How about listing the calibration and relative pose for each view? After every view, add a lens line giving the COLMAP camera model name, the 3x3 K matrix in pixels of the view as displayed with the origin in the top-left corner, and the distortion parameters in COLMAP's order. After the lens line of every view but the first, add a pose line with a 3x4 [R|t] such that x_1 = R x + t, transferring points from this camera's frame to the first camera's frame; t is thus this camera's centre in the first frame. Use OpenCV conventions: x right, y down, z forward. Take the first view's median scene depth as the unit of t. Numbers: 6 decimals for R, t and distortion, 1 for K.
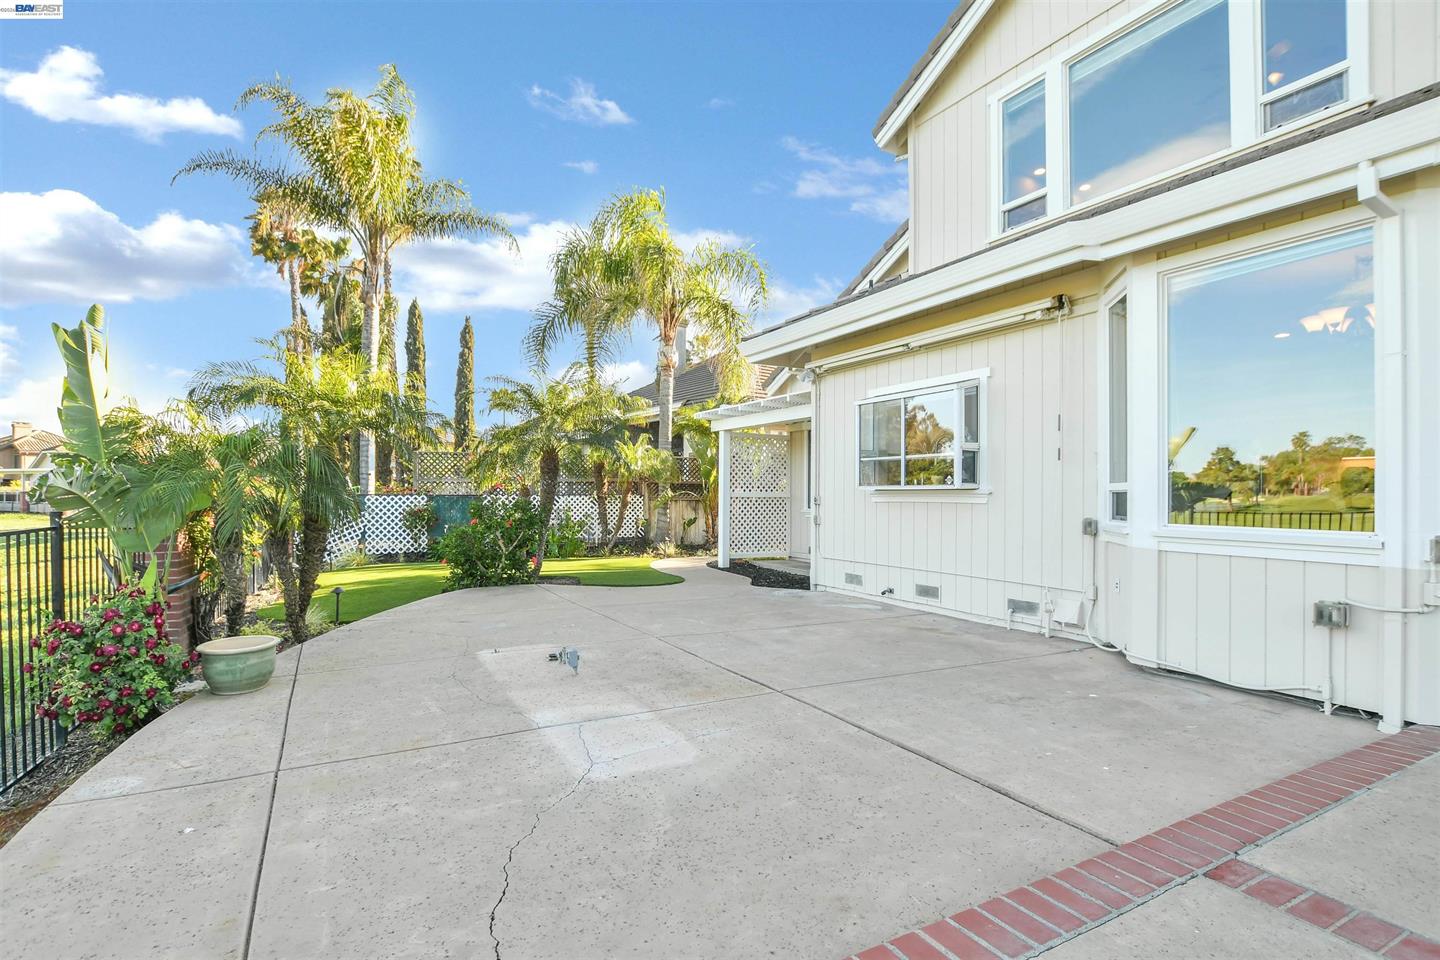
lens RADIAL K [[674.1, 0, 701.5], [0, 674.1, 486.3], [0, 0, 1]] dist [-0.000067, 0.000013]
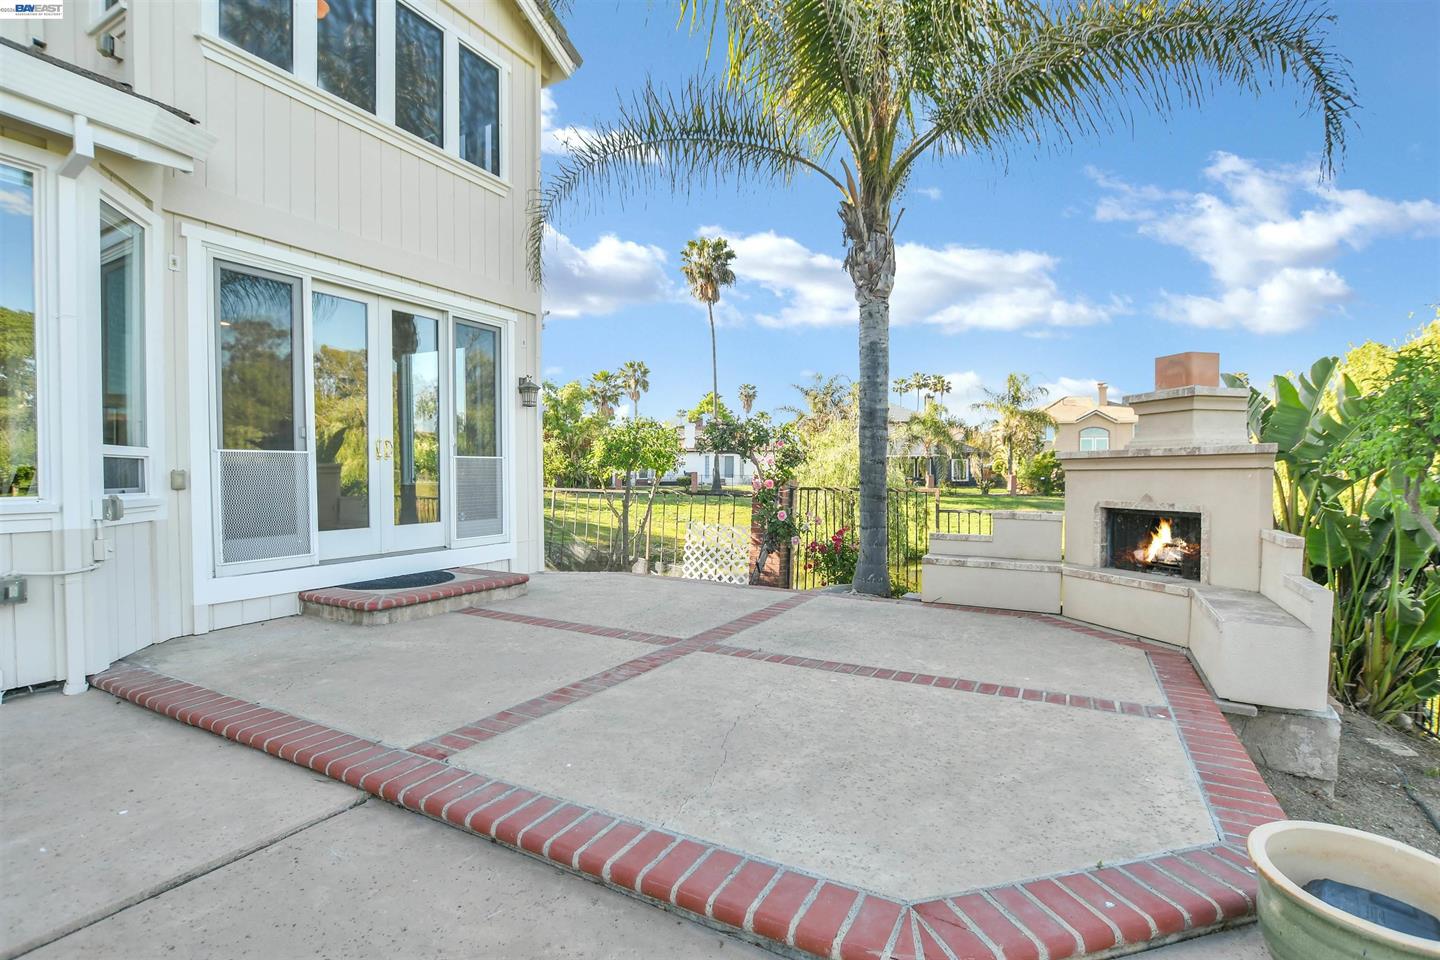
lens RADIAL K [[674.1, 0, 701.5], [0, 674.1, 486.3], [0, 0, 1]] dist [-0.000067, 0.000013]
pose [[-0.526380, -0.020765, 0.849996, -0.461339], [-0.011818, 0.999784, 0.017106, 0.038918], [-0.850167, -0.001041, -0.526511, 1.038823]]
